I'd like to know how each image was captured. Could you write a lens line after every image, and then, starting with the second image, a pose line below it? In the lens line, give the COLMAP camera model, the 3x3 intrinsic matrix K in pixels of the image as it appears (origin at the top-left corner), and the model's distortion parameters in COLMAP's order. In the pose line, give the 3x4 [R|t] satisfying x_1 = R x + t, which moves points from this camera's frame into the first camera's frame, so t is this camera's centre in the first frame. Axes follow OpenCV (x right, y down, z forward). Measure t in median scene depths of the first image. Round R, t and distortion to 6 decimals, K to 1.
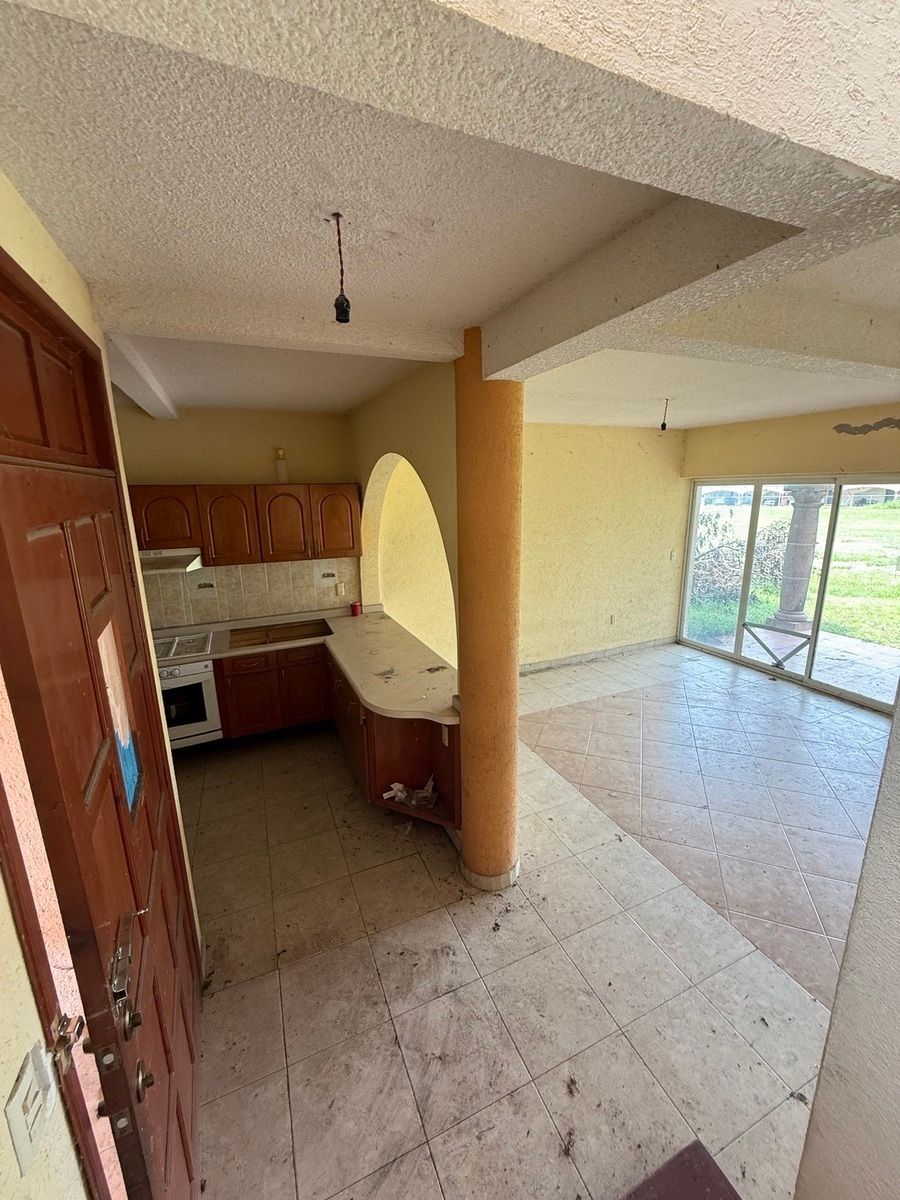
lens RADIAL K [[476.8, 0, 451.9], [0, 476.8, 599.4], [0, 0, 1]] dist [-0.002813, 0.001094]
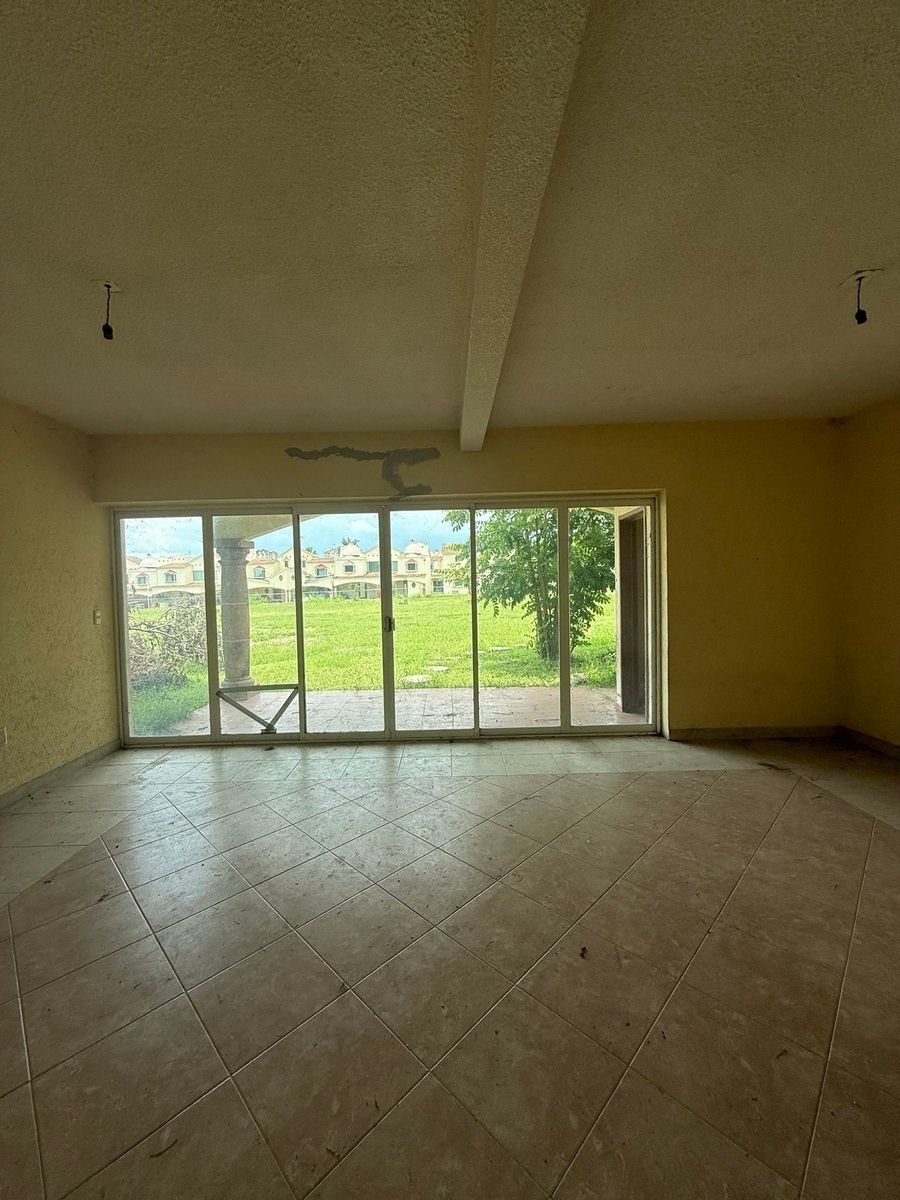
lens RADIAL K [[476.8, 0, 446.6], [0, 476.8, 598.1], [0, 0, 1]] dist [-0.002813, 0.001094]
pose [[0.398828, -0.019744, 0.916813, 0.070803], [0.224034, 0.971571, -0.076535, 0.056998], [-0.889239, 0.235922, 0.391913, 0.413741]]
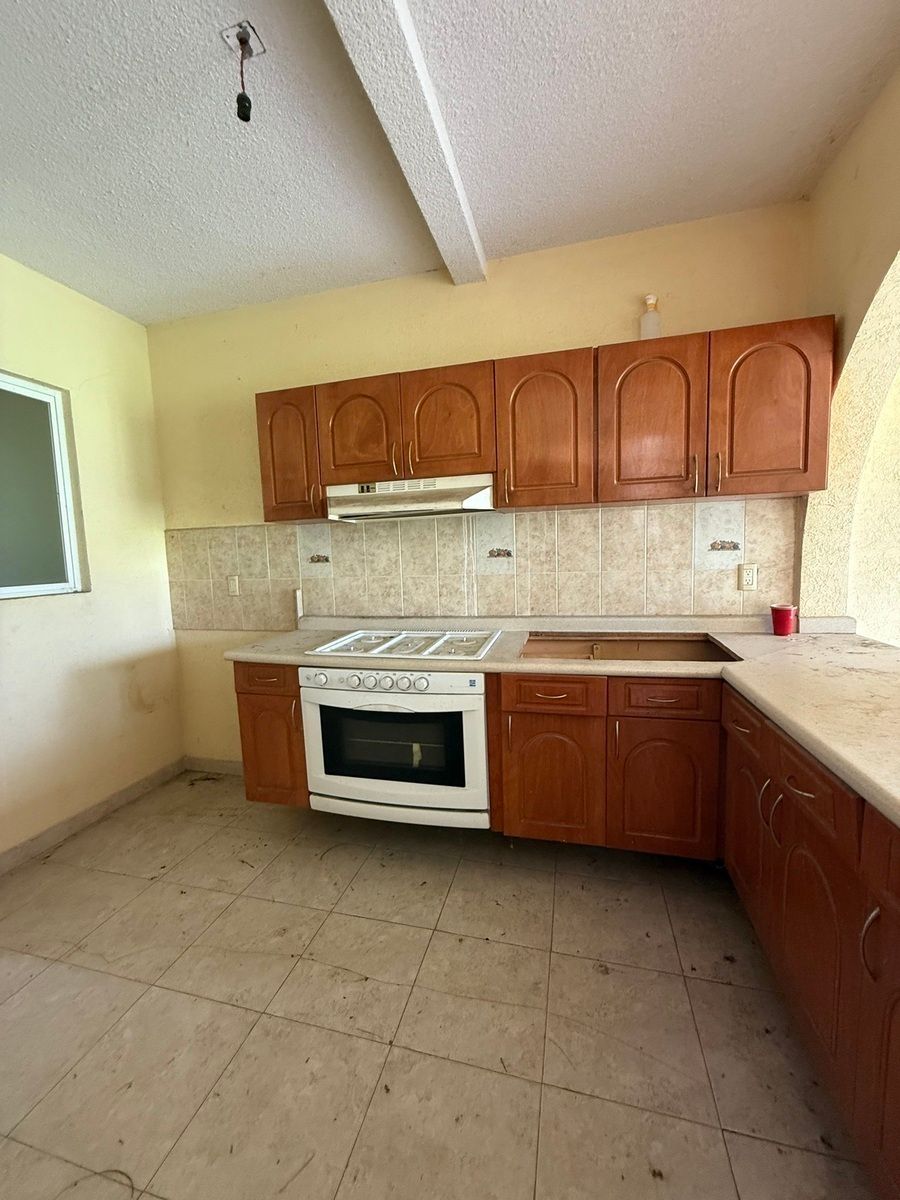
lens RADIAL K [[476.8, 0, 445.6], [0, 476.8, 600.4], [0, 0, 1]] dist [-0.002813, 0.001094]
pose [[0.779755, 0.051172, -0.623990, -0.170880], [-0.119317, 0.990534, -0.067870, 0.070641], [0.614610, 0.127375, 0.778480, 0.443110]]
